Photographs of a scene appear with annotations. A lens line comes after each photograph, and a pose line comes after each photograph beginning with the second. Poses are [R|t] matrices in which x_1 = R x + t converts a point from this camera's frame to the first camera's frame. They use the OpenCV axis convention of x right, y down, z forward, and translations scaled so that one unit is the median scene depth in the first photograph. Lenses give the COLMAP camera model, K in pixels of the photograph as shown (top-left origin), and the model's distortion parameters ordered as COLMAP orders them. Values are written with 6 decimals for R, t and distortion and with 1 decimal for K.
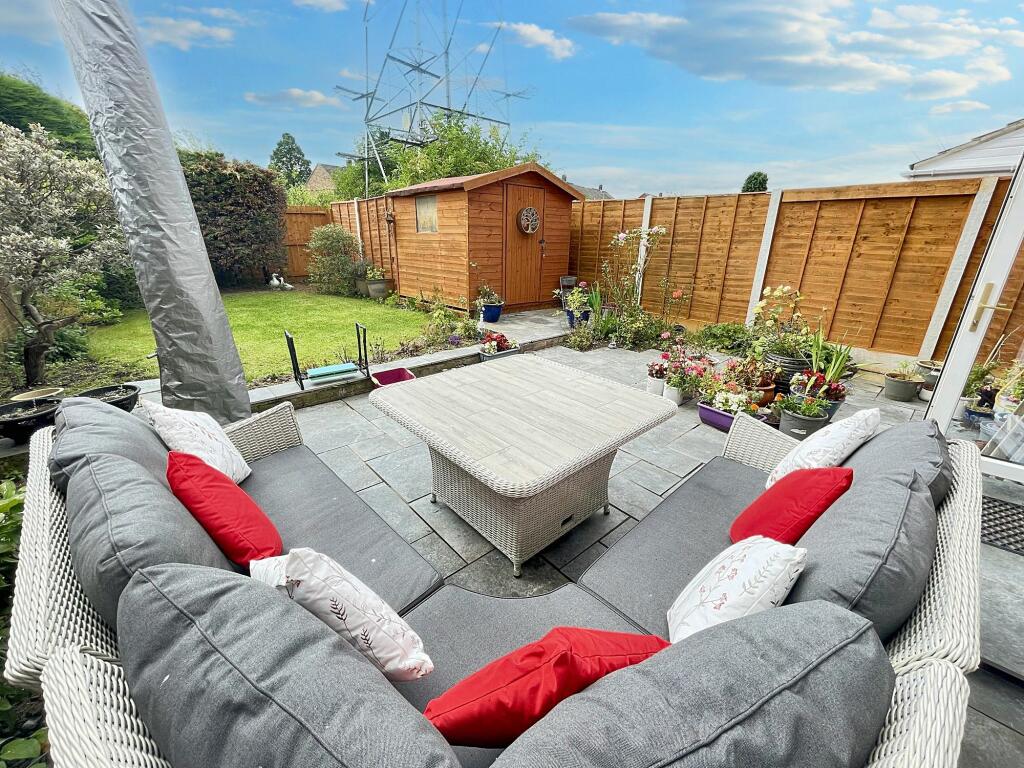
lens RADIAL K [[414.5, 0, 513.0], [0, 414.5, 383.4], [0, 0, 1]] dist [-0.002312, -0.000200]
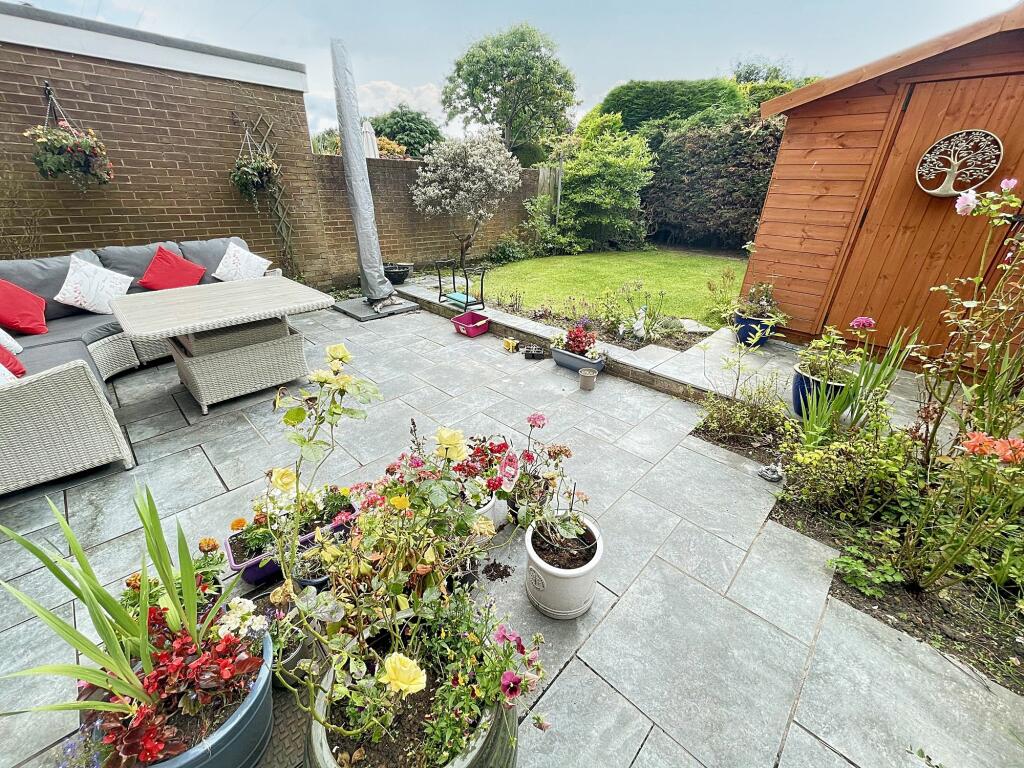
lens RADIAL K [[414.5, 0, 507.7], [0, 414.5, 385.4], [0, 0, 1]] dist [-0.002312, -0.000200]
pose [[0.065404, 0.420281, -0.905034, 0.403015], [-0.360264, 0.855747, 0.371358, -0.157543], [0.930555, 0.301762, 0.207381, 0.458093]]
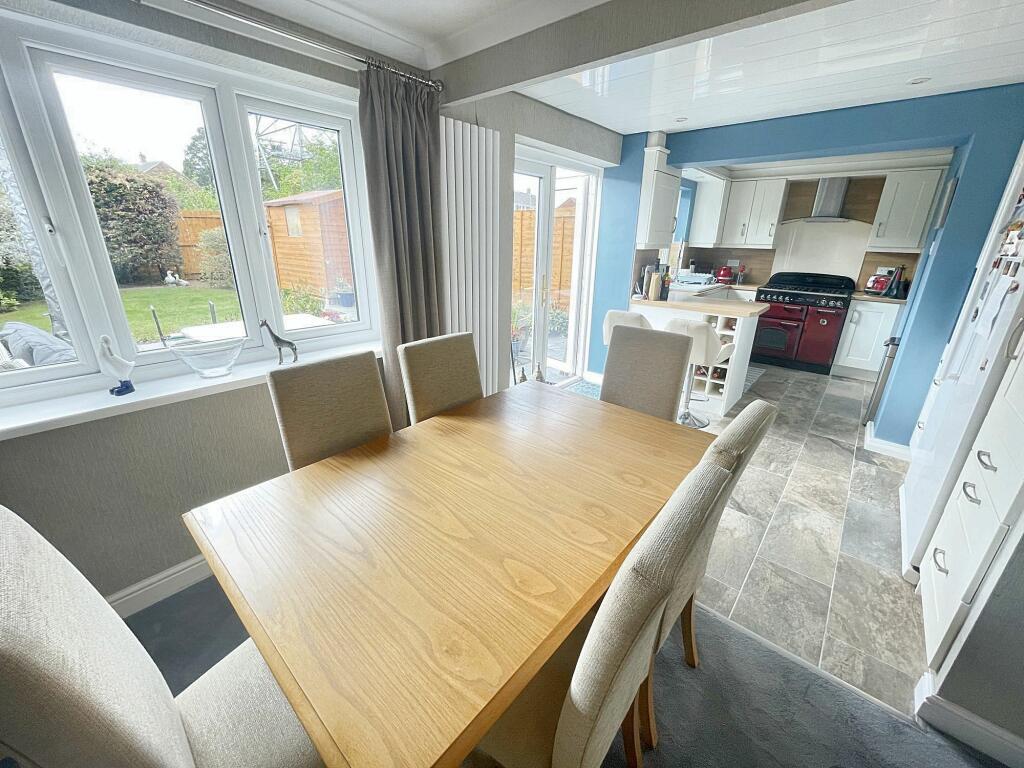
lens RADIAL K [[414.5, 0, 510.8], [0, 414.5, 382.3], [0, 0, 1]] dist [-0.002312, -0.000200]
pose [[0.992160, -0.034703, 0.120063, 0.235263], [0.035283, 0.999374, -0.002708, 0.085556], [-0.119894, 0.006923, 0.992763, -0.264326]]
